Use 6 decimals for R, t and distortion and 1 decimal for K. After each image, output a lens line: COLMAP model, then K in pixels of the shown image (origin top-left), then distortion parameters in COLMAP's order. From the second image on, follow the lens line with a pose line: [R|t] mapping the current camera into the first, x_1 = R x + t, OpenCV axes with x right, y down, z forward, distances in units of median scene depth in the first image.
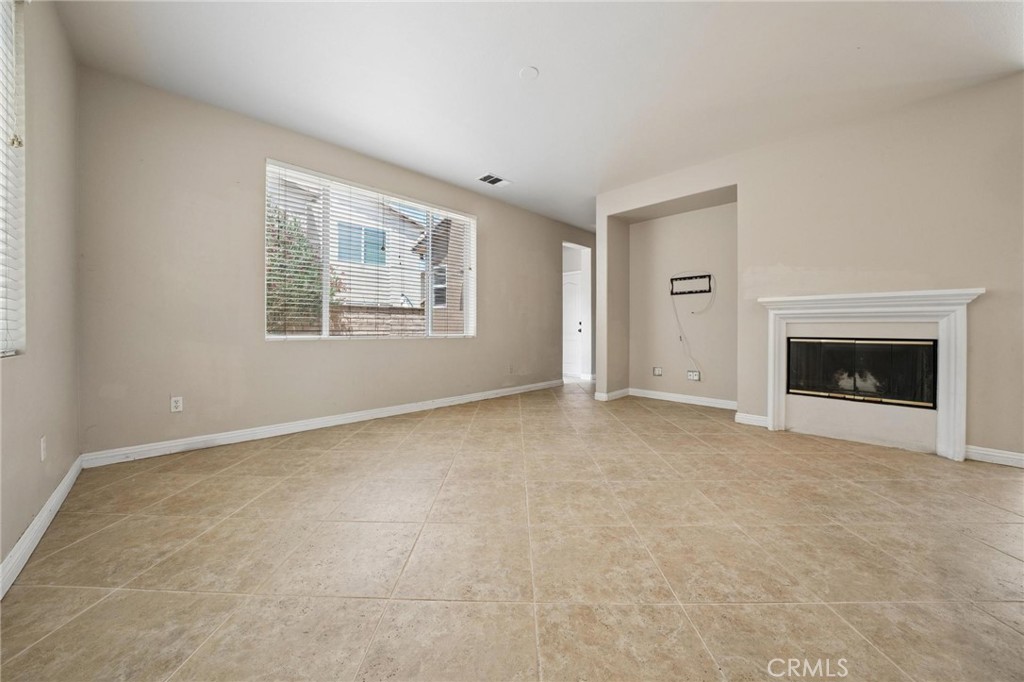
lens RADIAL K [[352.5, 0, 507.8], [0, 352.5, 327.1], [0, 0, 1]] dist [-0.024328, 0.000129]
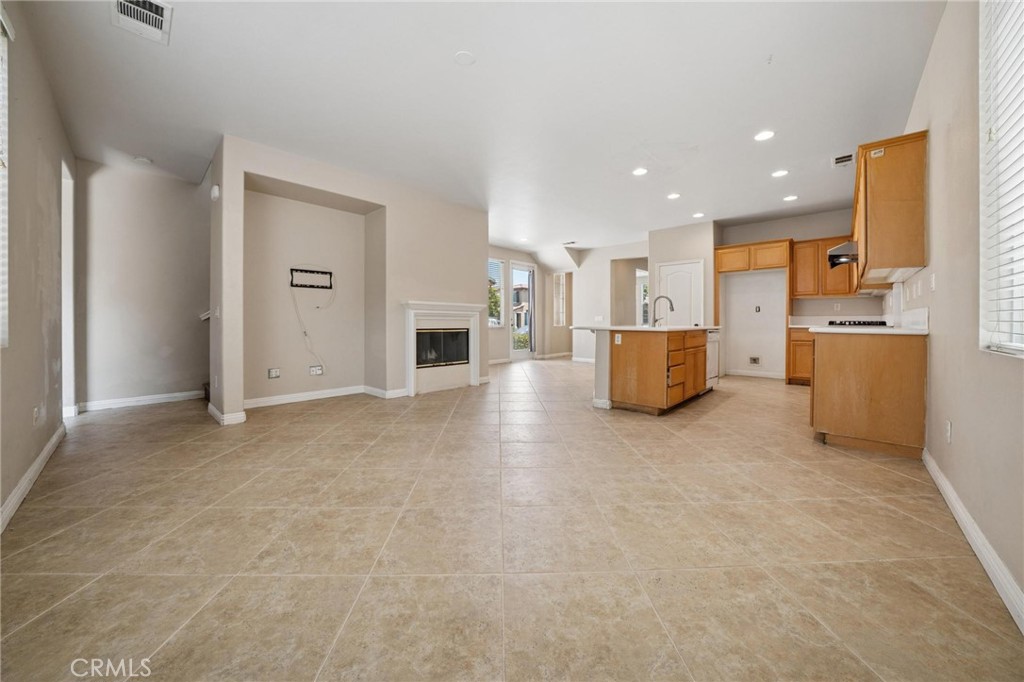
lens RADIAL K [[352.5, 0, 507.8], [0, 352.5, 327.1], [0, 0, 1]] dist [-0.024328, 0.000129]
pose [[-0.023052, -0.013259, 0.999646, -0.674388], [-0.002697, 0.999909, 0.013200, 0.000388], [-0.999731, -0.002392, -0.023085, 0.677951]]
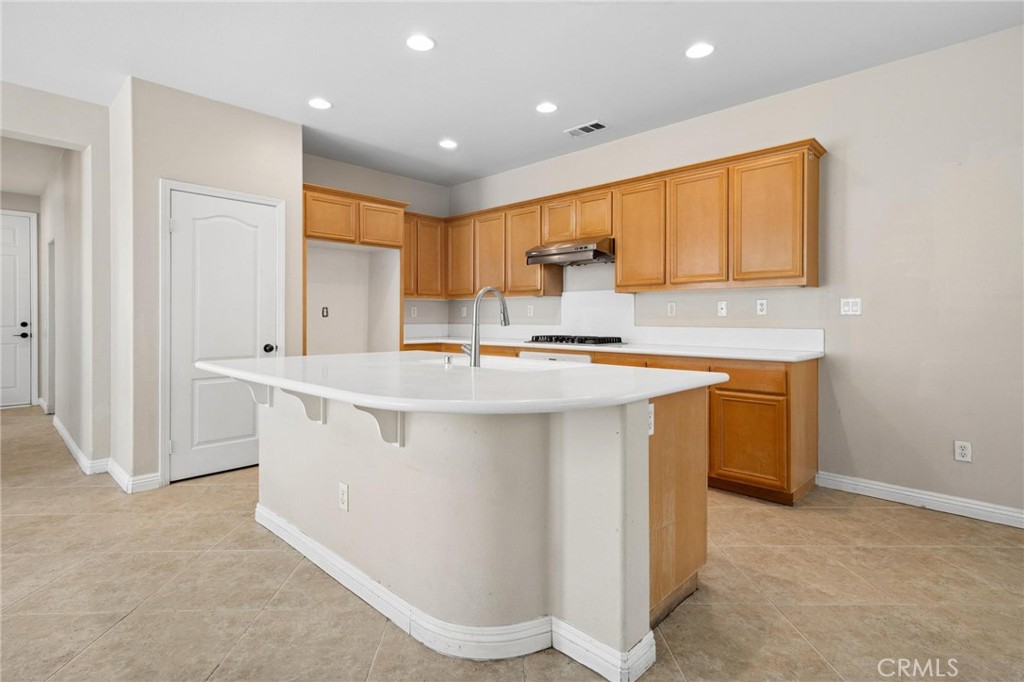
lens RADIAL K [[502.9, 0, 513.6], [0, 502.9, 320.8], [0, 0, 1]] dist [0.009925, 0.000052]
pose [[-0.999998, -0.000699, 0.001608, 0.594150], [-0.000700, 1.000000, -0.000389, -0.047975], [-0.001607, -0.000390, -0.999999, 0.822546]]
